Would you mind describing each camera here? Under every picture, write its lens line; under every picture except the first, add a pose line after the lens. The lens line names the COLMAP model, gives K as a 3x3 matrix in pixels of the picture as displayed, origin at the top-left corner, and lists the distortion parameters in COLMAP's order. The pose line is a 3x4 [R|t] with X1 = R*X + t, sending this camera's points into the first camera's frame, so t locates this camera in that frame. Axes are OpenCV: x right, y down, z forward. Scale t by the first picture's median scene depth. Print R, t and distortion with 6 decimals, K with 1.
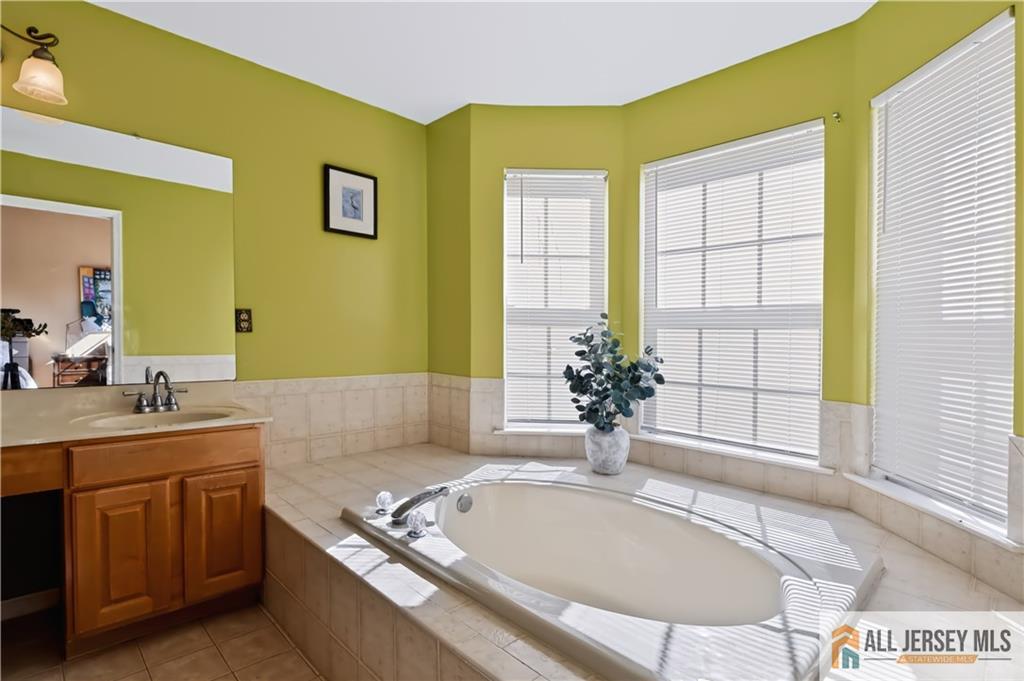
lens RADIAL K [[492.9, 0, 512.0], [0, 492.9, 340.5], [0, 0, 1]] dist [-0.011209, -0.000828]
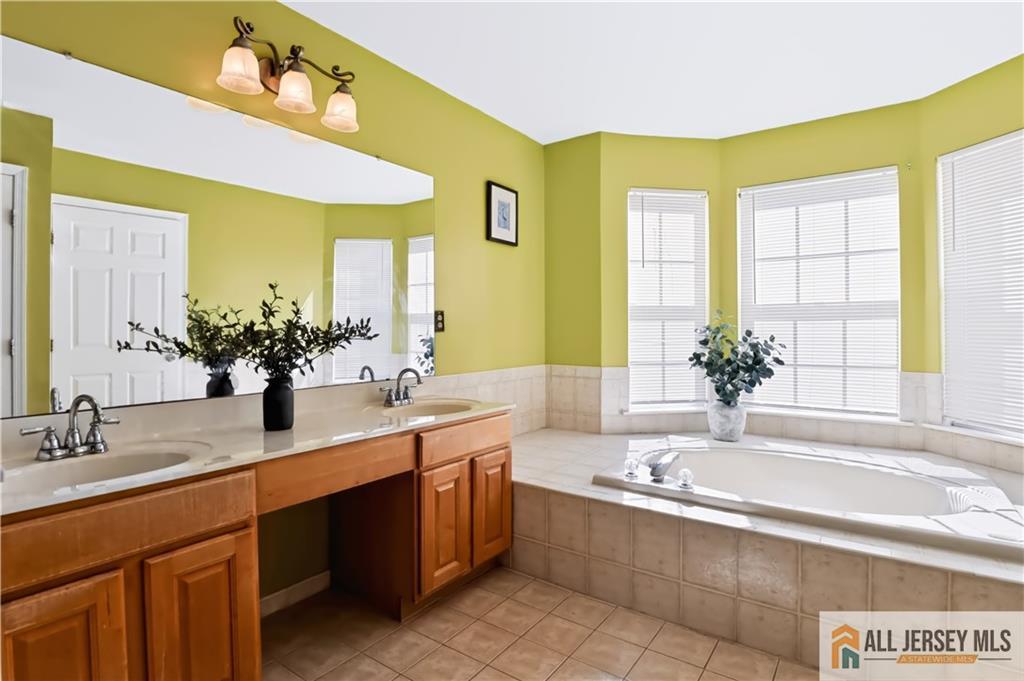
lens RADIAL K [[503.9, 0, 515.7], [0, 503.9, 324.3], [0, 0, 1]] dist [-0.026777, -0.000516]
pose [[0.985021, -0.021444, 0.171095, -0.525300], [0.025095, 0.999501, -0.019204, -0.007333], [-0.170598, 0.023210, 0.985067, -0.135290]]
